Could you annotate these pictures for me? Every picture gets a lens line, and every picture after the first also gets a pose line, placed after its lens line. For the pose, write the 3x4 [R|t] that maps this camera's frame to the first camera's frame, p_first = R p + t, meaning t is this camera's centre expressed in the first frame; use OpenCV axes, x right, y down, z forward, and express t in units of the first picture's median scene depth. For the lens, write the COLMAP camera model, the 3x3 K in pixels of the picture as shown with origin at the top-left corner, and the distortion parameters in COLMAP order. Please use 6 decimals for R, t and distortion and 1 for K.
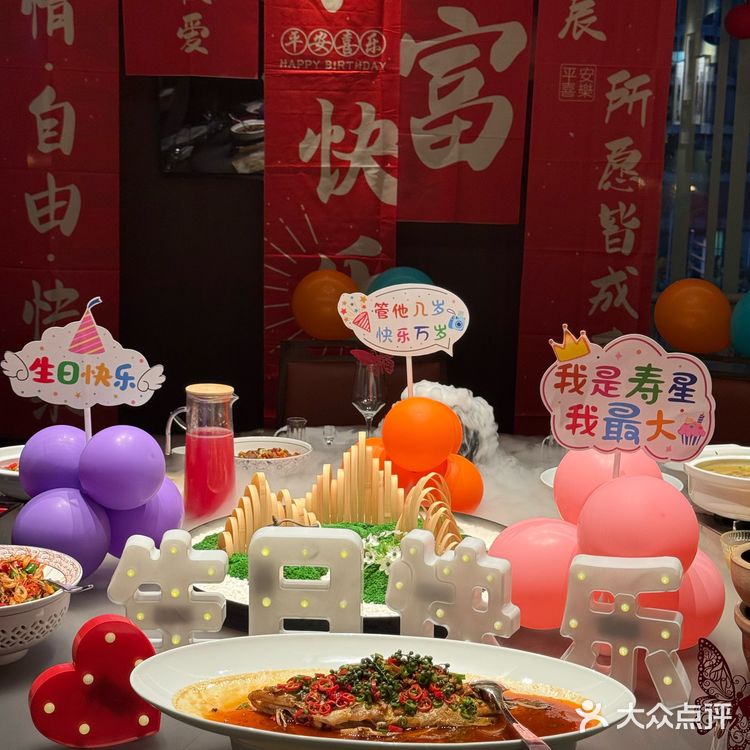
lens RADIAL K [[1517.7, 0, 371.9], [0, 1517.7, 374.9], [0, 0, 1]] dist [0.225401, 0.000000]
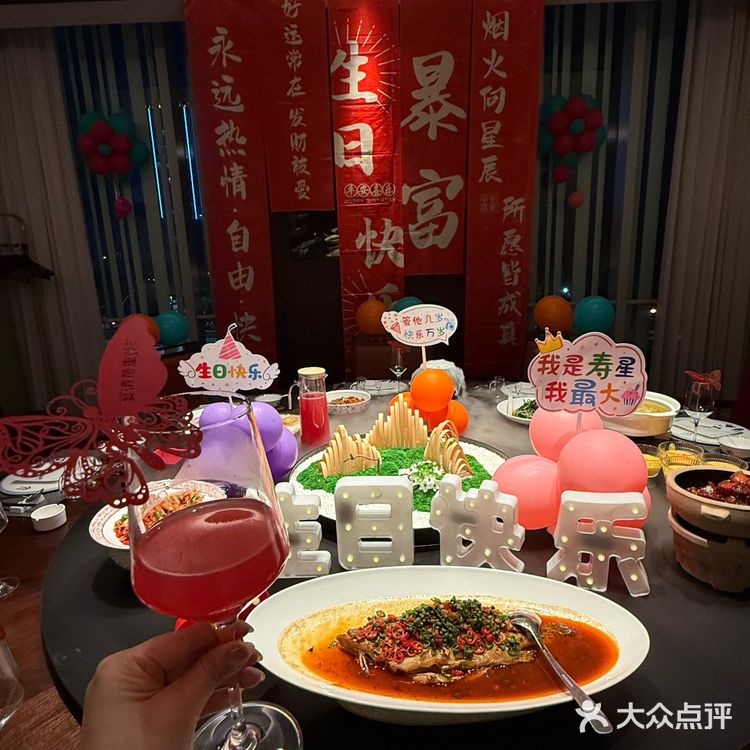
lens RADIAL K [[568.2, 0, 375.9], [0, 568.2, 373.6], [0, 0, 1]] dist [0.006511, -0.001314]
pose [[0.998538, -0.048597, -0.023685, -0.018709], [0.049901, 0.997069, 0.057992, -0.024443], [0.020798, -0.059089, 0.998036, 0.386251]]
